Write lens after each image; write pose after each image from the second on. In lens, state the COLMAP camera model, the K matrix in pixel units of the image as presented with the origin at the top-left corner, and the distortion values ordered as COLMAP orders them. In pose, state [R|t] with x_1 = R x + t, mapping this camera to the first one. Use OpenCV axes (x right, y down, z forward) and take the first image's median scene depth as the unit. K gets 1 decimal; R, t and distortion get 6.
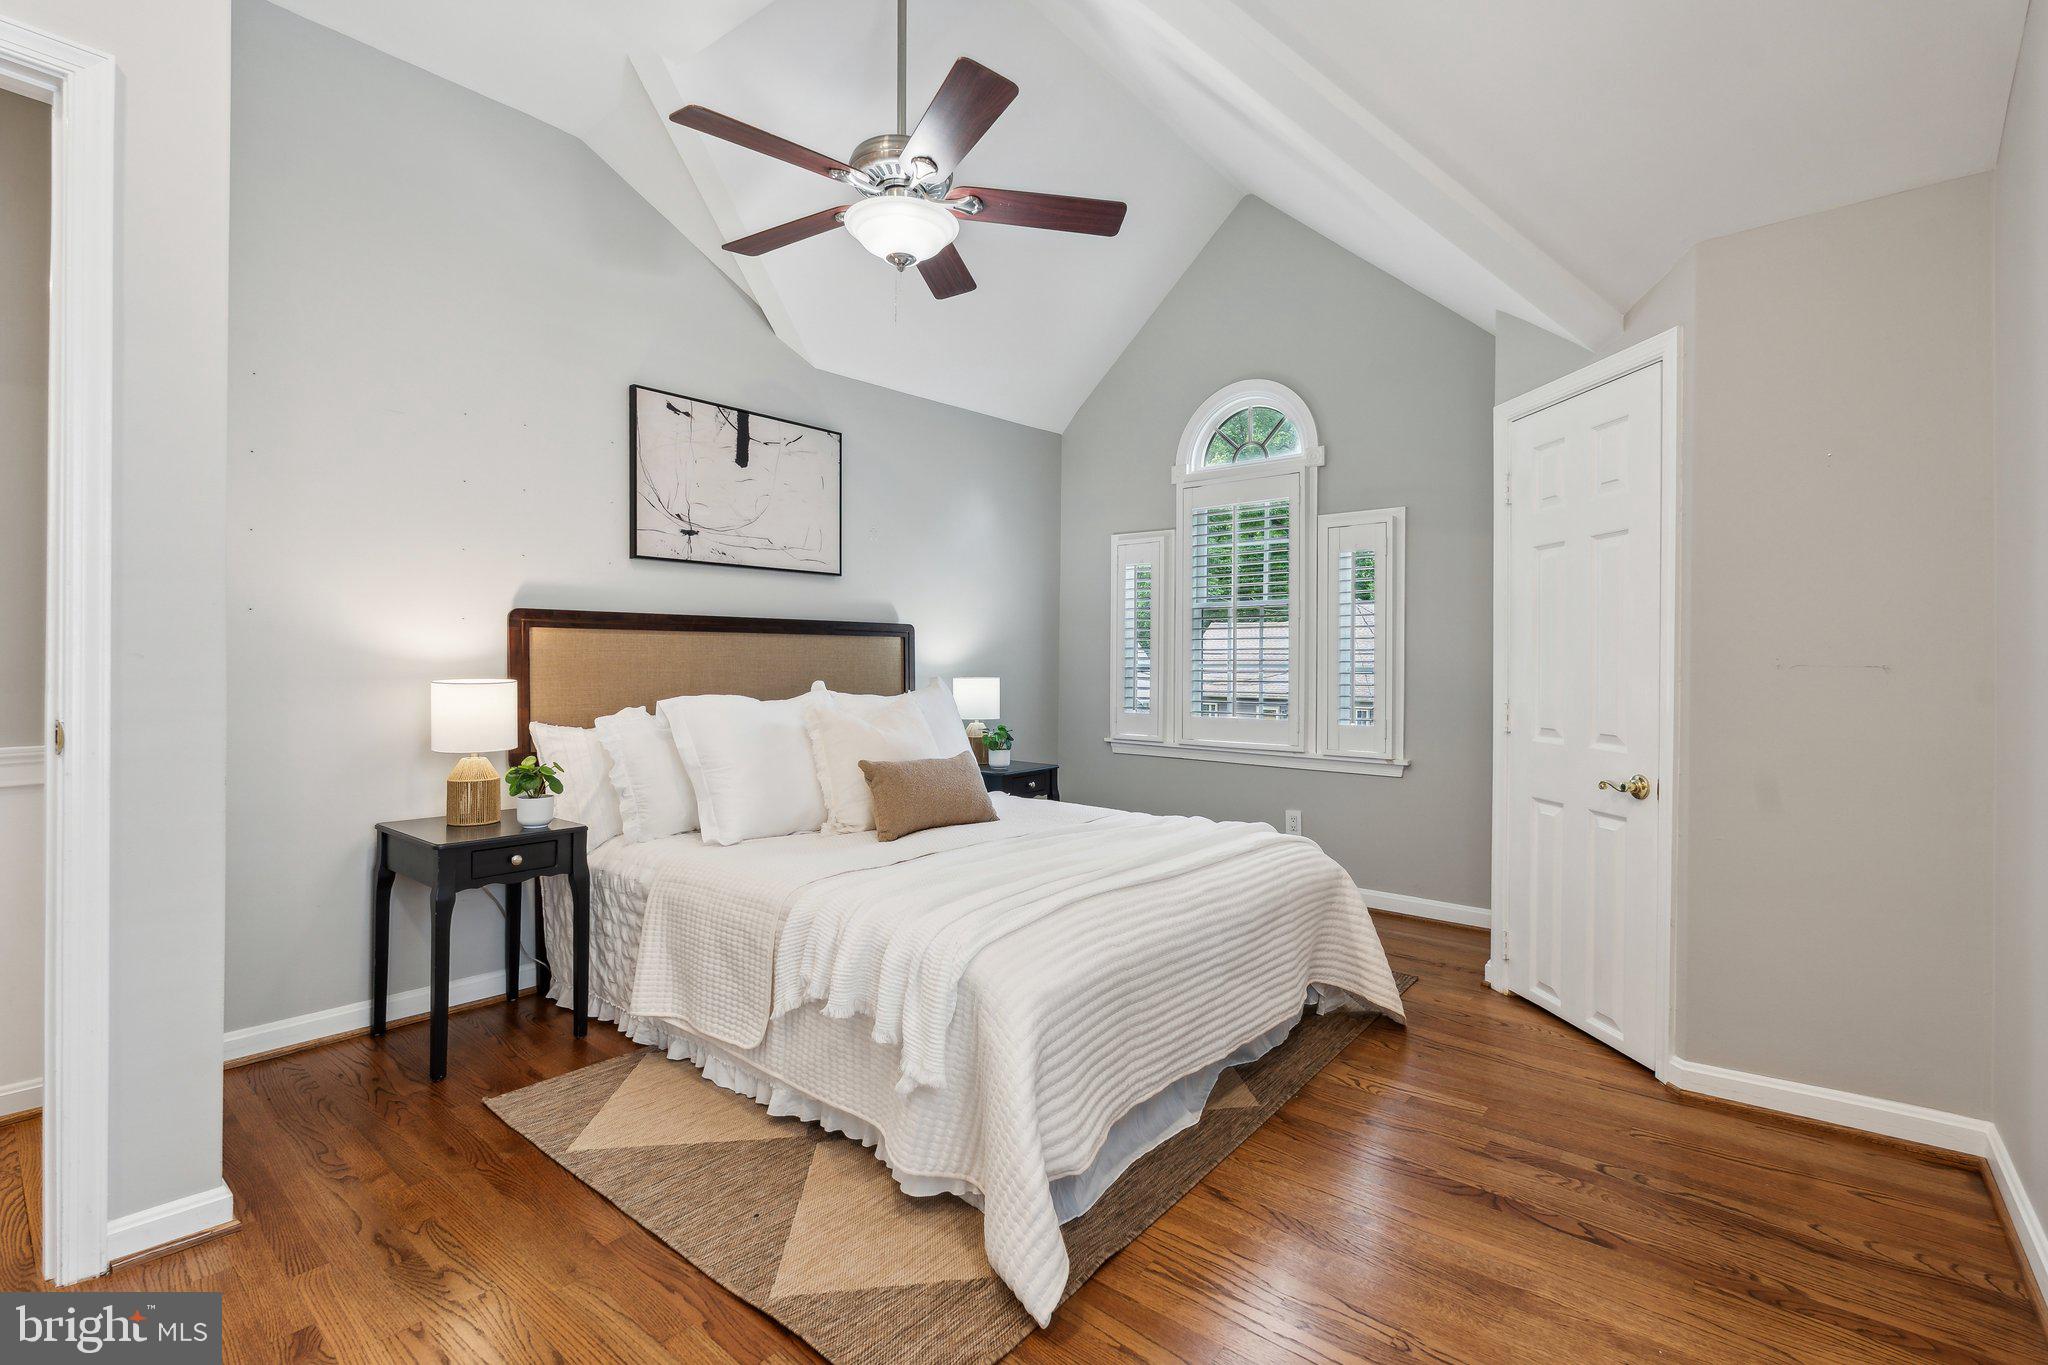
lens RADIAL K [[918.0, 0, 1035.2], [0, 918.0, 668.9], [0, 0, 1]] dist [-0.002067, 0.000255]
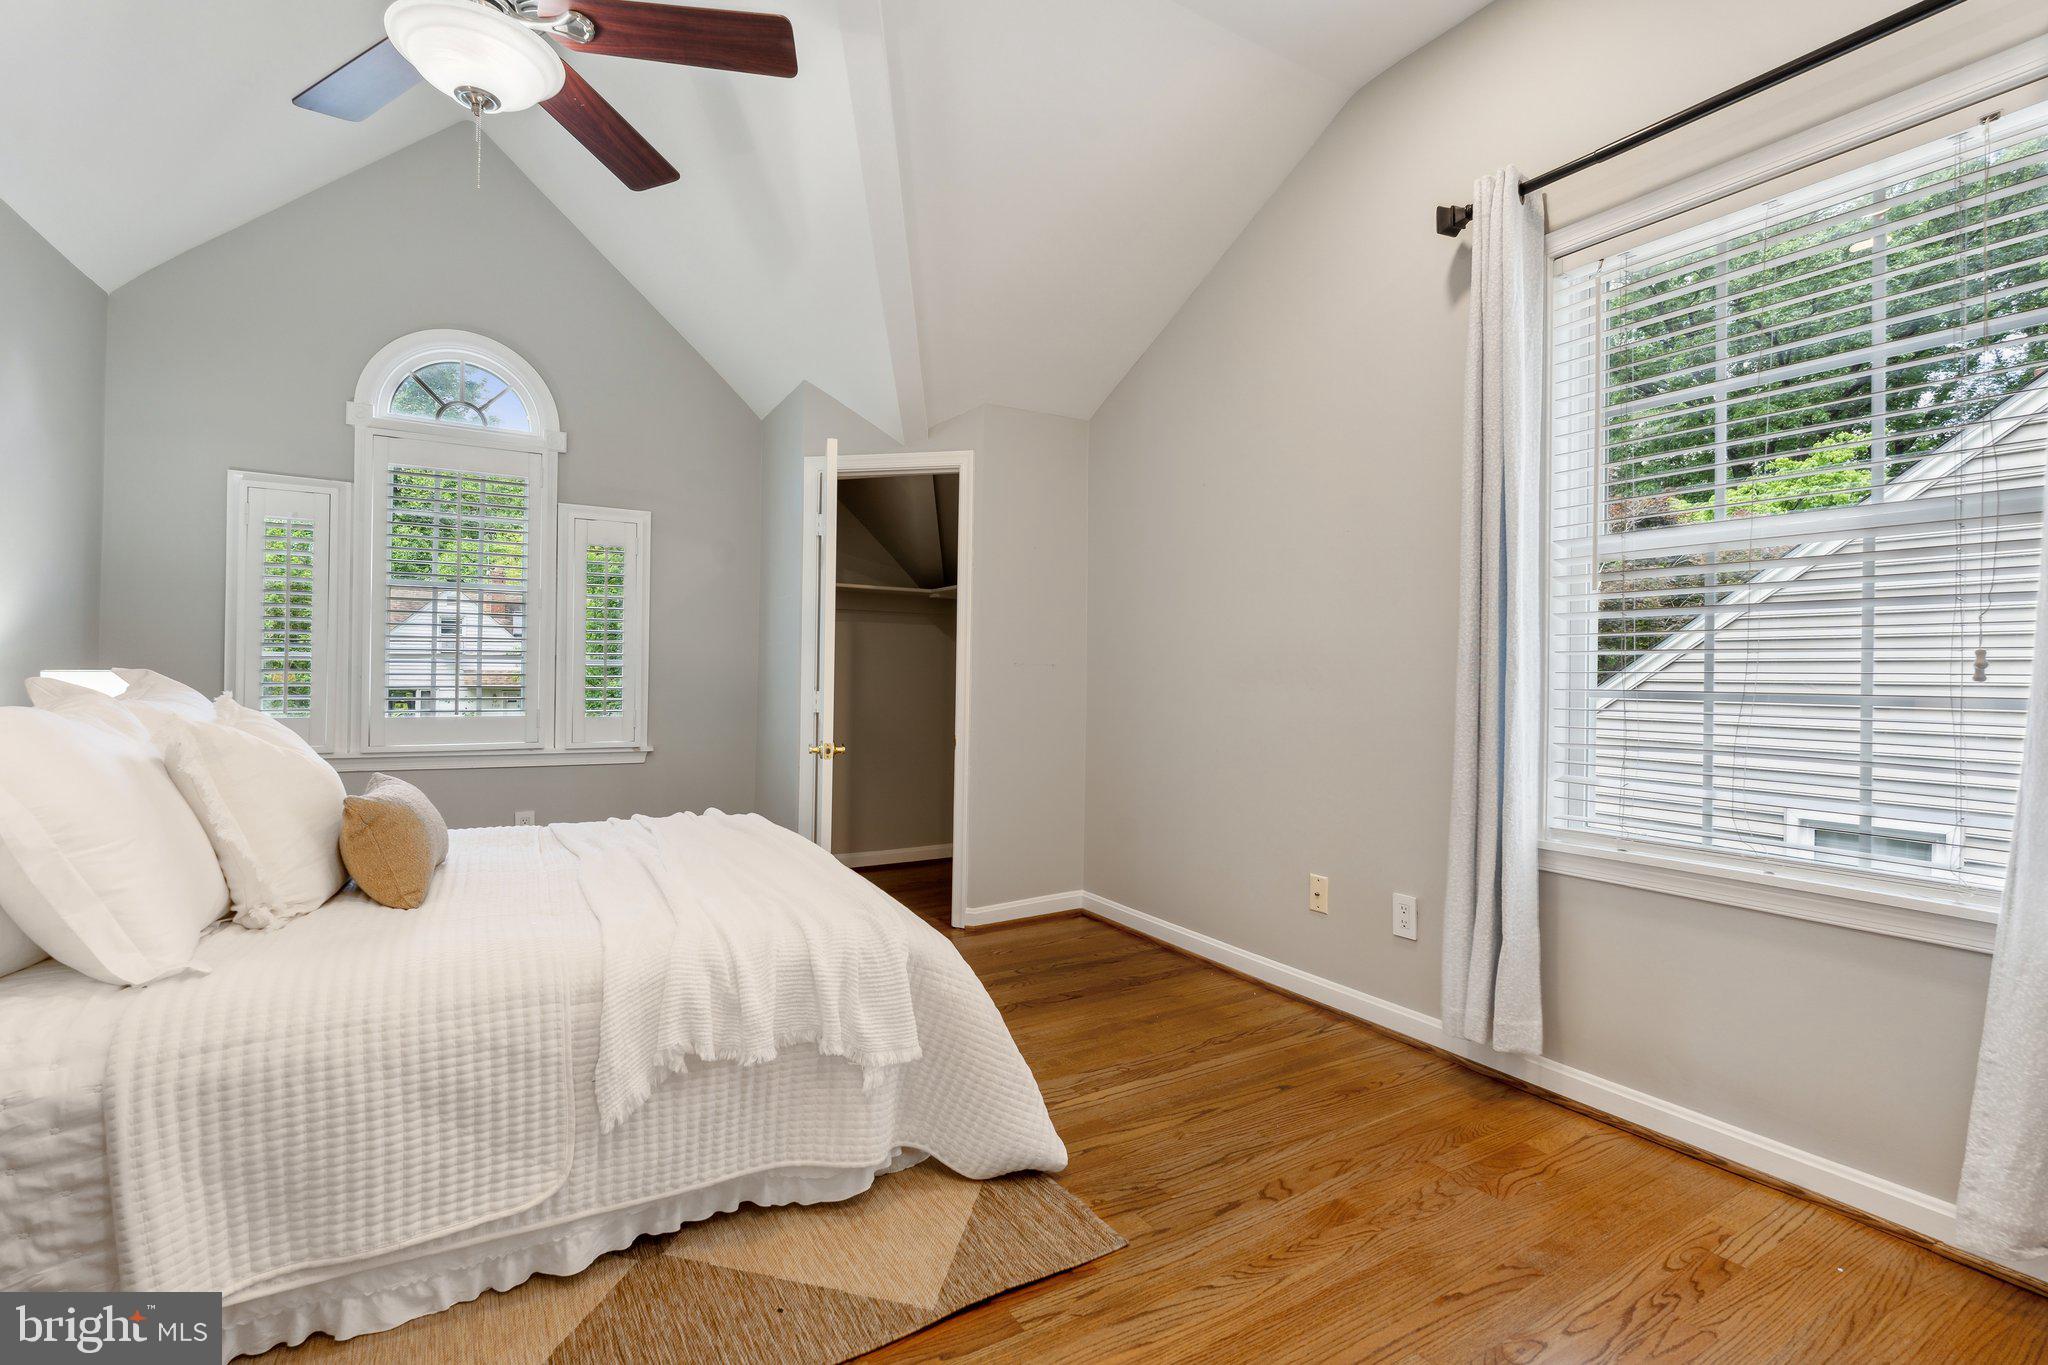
lens RADIAL K [[918.0, 0, 993.5], [0, 918.0, 663.8], [0, 0, 1]] dist [-0.002067, 0.000255]
pose [[0.344938, 0.006164, 0.938605, -0.817335], [-0.013512, 0.999907, -0.001601, -0.003459], [-0.938528, -0.012130, 0.344989, 0.415643]]
